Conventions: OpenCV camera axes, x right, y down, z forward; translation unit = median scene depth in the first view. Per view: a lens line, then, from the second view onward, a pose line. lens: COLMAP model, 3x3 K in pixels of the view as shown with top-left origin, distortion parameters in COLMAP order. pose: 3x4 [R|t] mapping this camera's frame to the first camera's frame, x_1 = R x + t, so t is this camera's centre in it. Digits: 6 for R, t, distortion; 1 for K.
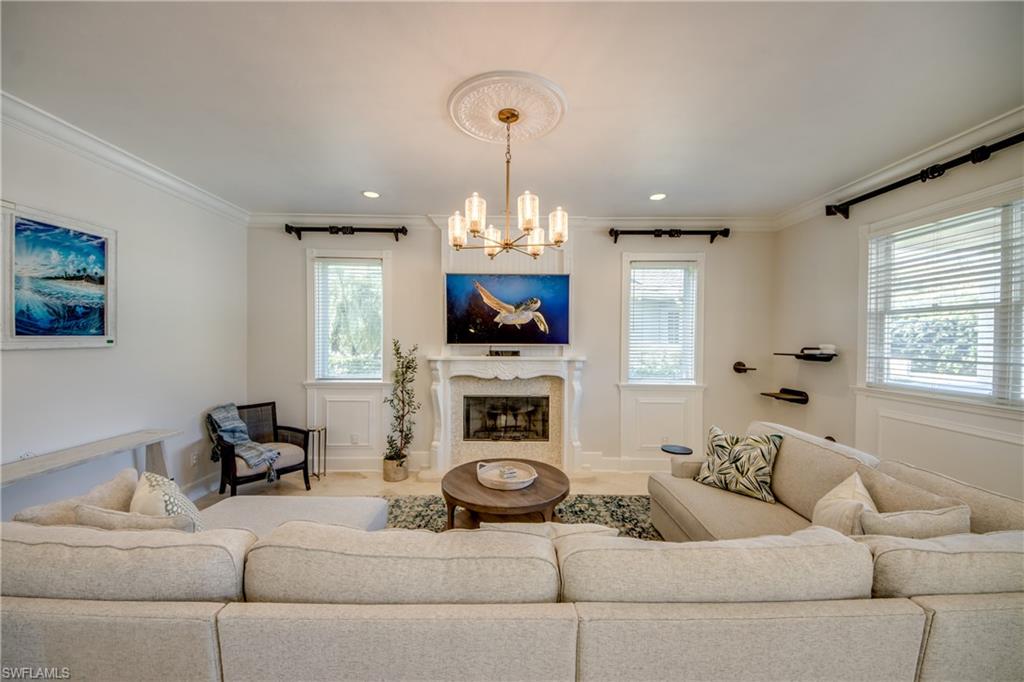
lens RADIAL K [[389.3, 0, 512.0], [0, 389.3, 341.0], [0, 0, 1]] dist [0.025666, -0.021231]
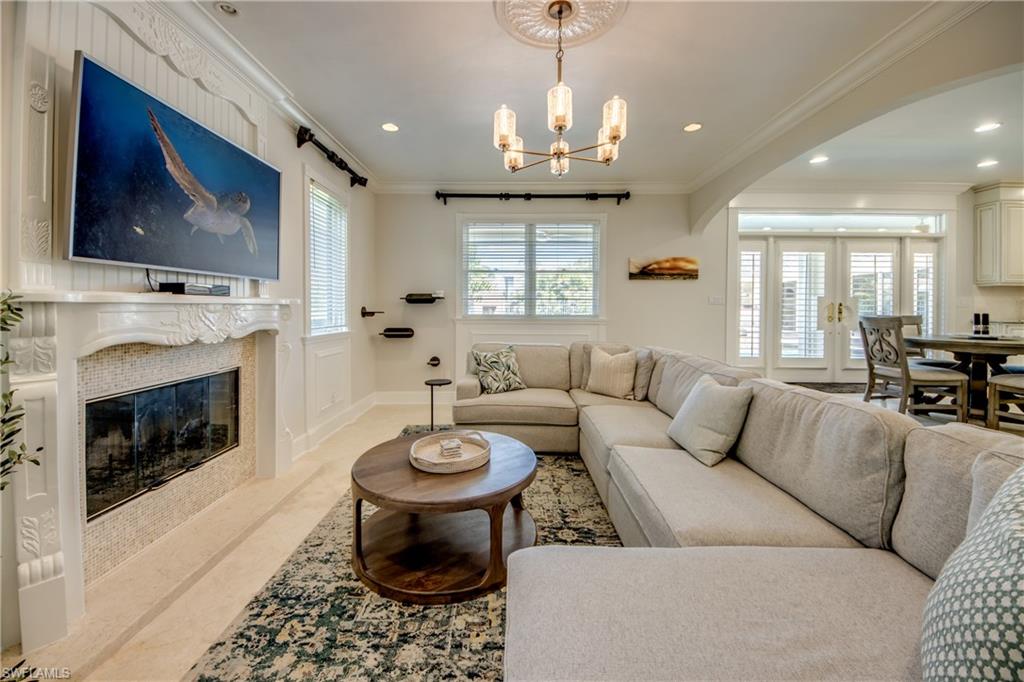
lens RADIAL K [[394.5, 0, 508.0], [0, 394.5, 310.8], [0, 0, 1]] dist [0.027441, -0.022148]
pose [[0.016658, -0.014348, 0.999758, -0.503997], [0.004138, 0.999889, 0.014281, 0.051593], [-0.999853, 0.003900, 0.016716, 0.605685]]
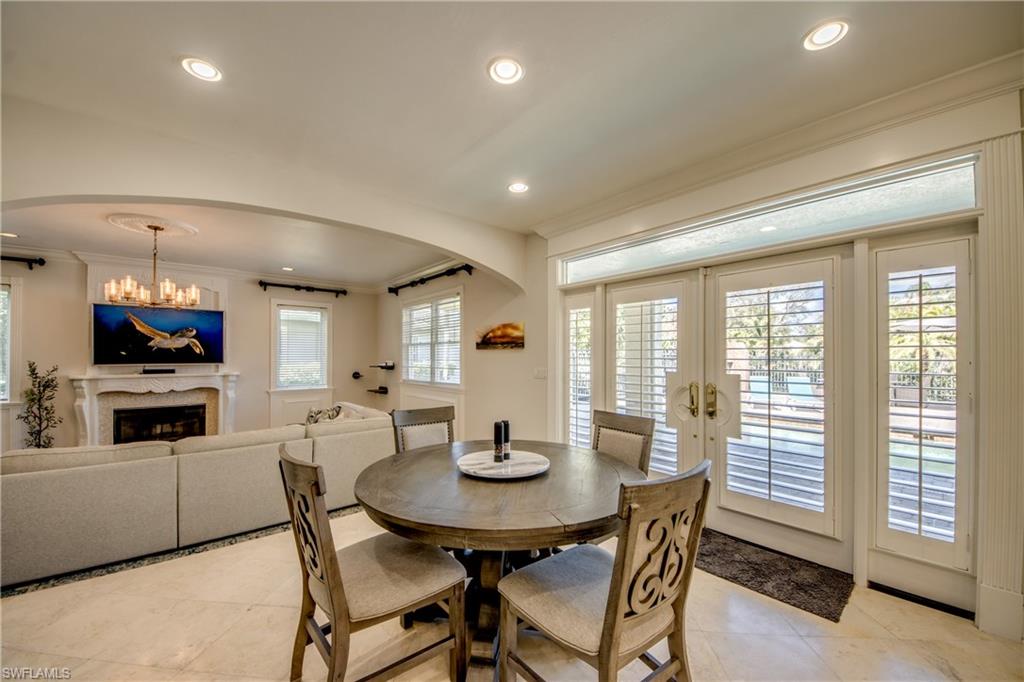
lens RADIAL K [[393.0, 0, 529.9], [0, 393.0, 353.4], [0, 0, 1]] dist [-0.000958, -0.010516]
pose [[0.755572, -0.002662, 0.655060, 0.060870], [0.011493, 0.999892, -0.009193, -0.000716], [-0.654965, 0.014474, 0.755521, -0.711299]]
